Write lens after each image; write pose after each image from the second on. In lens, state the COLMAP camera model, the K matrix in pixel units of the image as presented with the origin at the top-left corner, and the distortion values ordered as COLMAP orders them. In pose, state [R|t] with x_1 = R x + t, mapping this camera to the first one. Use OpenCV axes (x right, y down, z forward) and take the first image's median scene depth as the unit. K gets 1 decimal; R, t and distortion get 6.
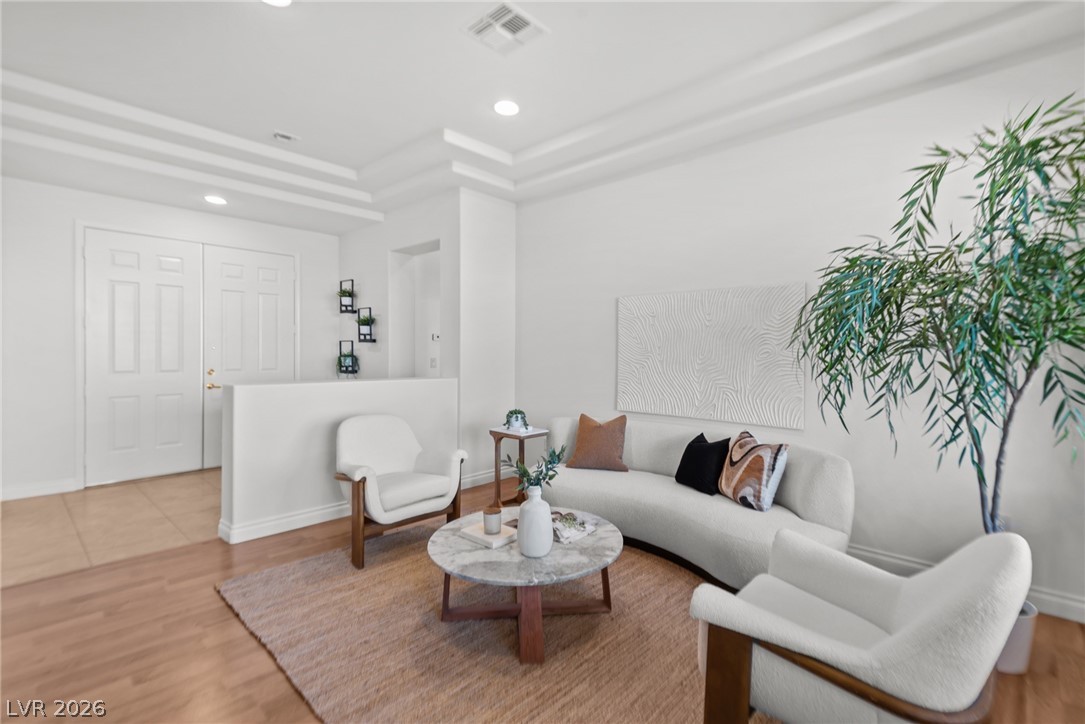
lens RADIAL K [[500.1, 0, 547.2], [0, 500.1, 350.2], [0, 0, 1]] dist [0.019799, -0.003628]
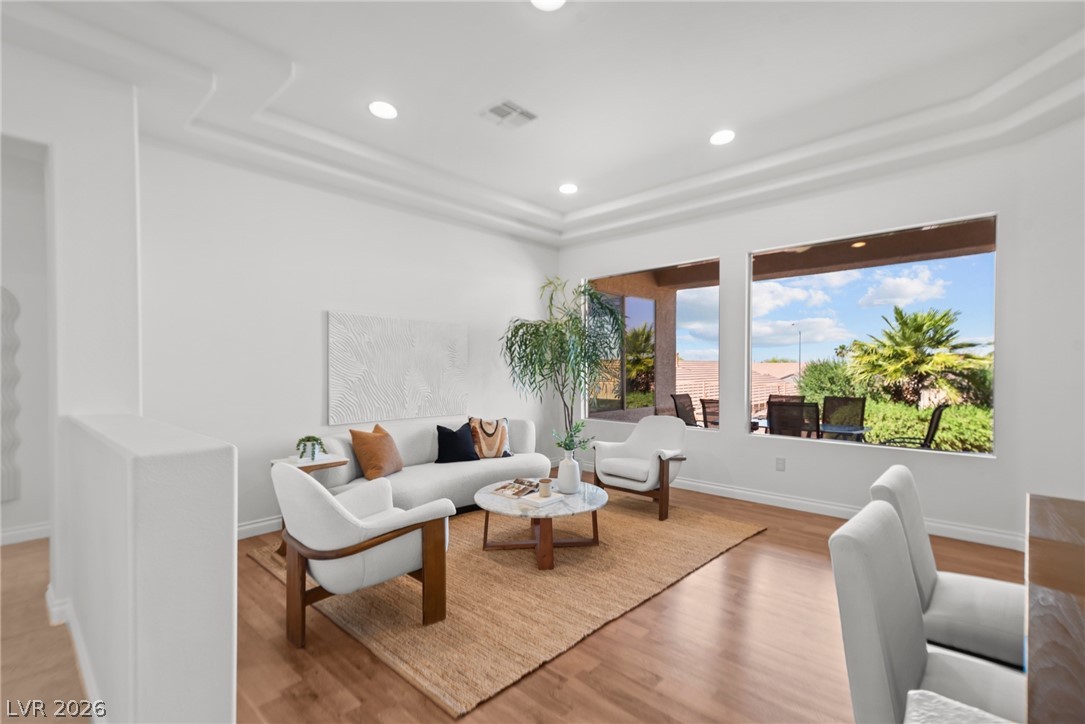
lens RADIAL K [[500.1, 0, 542.5], [0, 500.1, 368.6], [0, 0, 1]] dist [0.019799, -0.003628]
pose [[0.003579, -0.011255, 0.999930, -1.467742], [0.001364, 0.999936, 0.011250, -0.004943], [-0.999993, 0.001324, 0.003594, 0.982958]]
